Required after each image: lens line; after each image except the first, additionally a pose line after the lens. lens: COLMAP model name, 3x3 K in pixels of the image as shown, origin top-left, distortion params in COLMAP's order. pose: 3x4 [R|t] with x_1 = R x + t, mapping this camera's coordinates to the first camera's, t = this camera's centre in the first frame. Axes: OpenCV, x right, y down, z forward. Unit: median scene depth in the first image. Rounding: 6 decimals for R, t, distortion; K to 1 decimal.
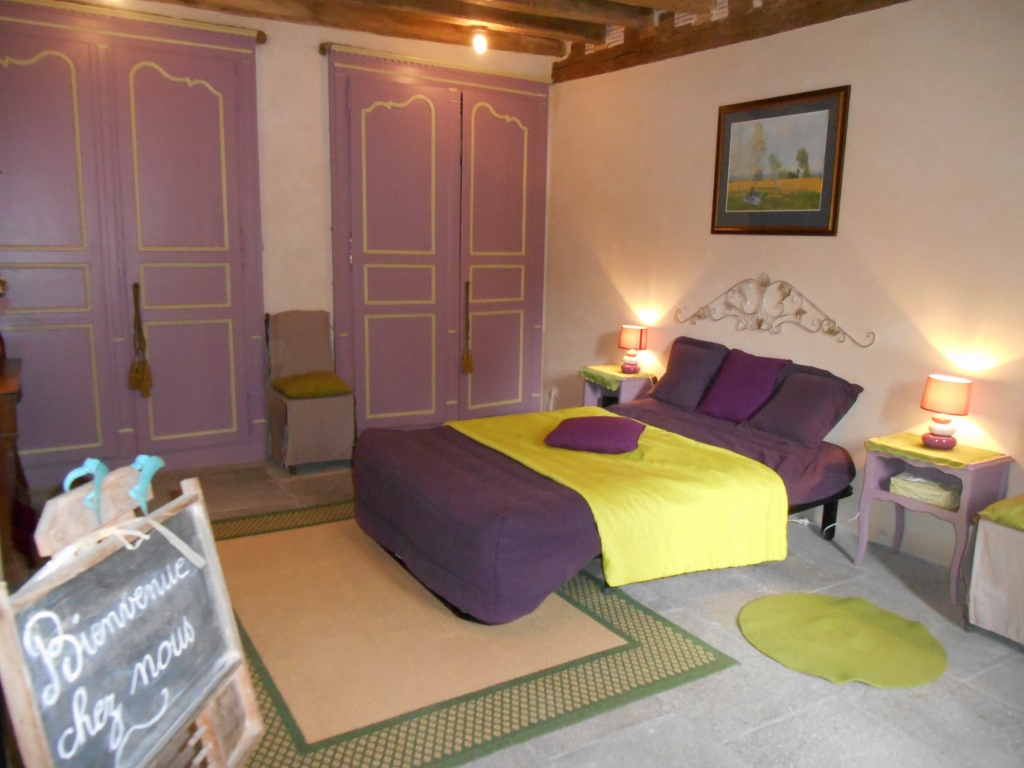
lens RADIAL K [[783.2, 0, 519.5], [0, 783.2, 384.9], [0, 0, 1]] dist [-0.027598, 0.000814]
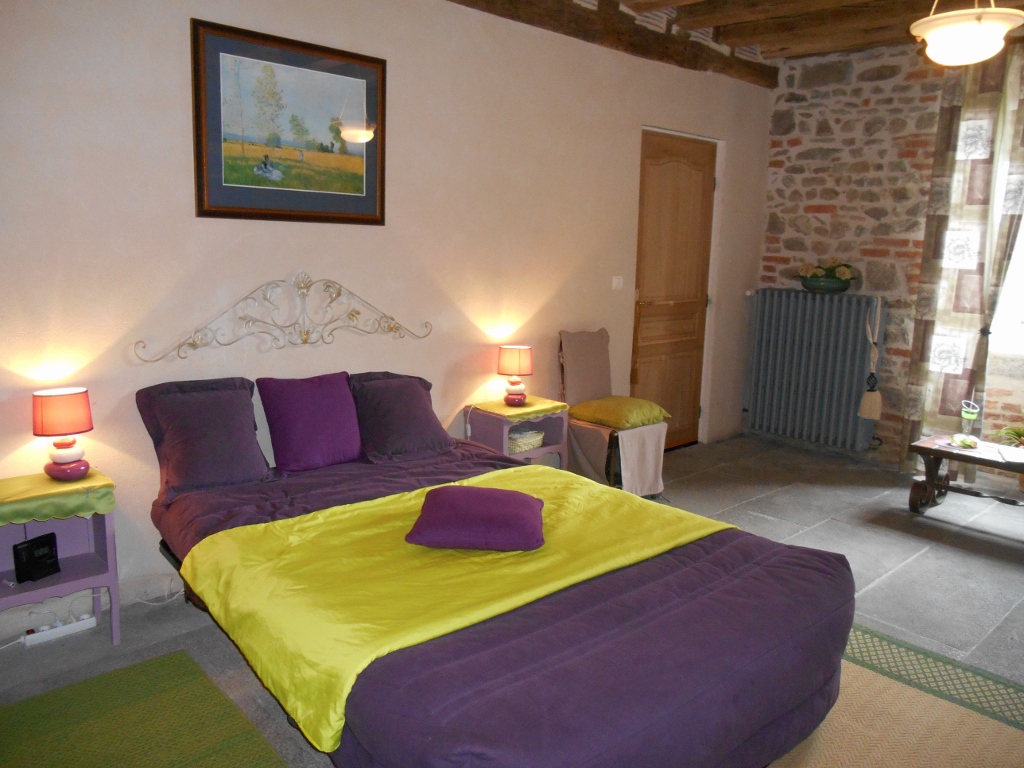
lens RADIAL K [[783.2, 0, 511.8], [0, 783.2, 381.5], [0, 0, 1]] dist [-0.027598, 0.000814]
pose [[-0.197878, -0.202995, 0.958977, -0.501183], [0.141084, 0.962237, 0.232797, -0.192654], [-0.970020, 0.181362, -0.161766, 0.962470]]
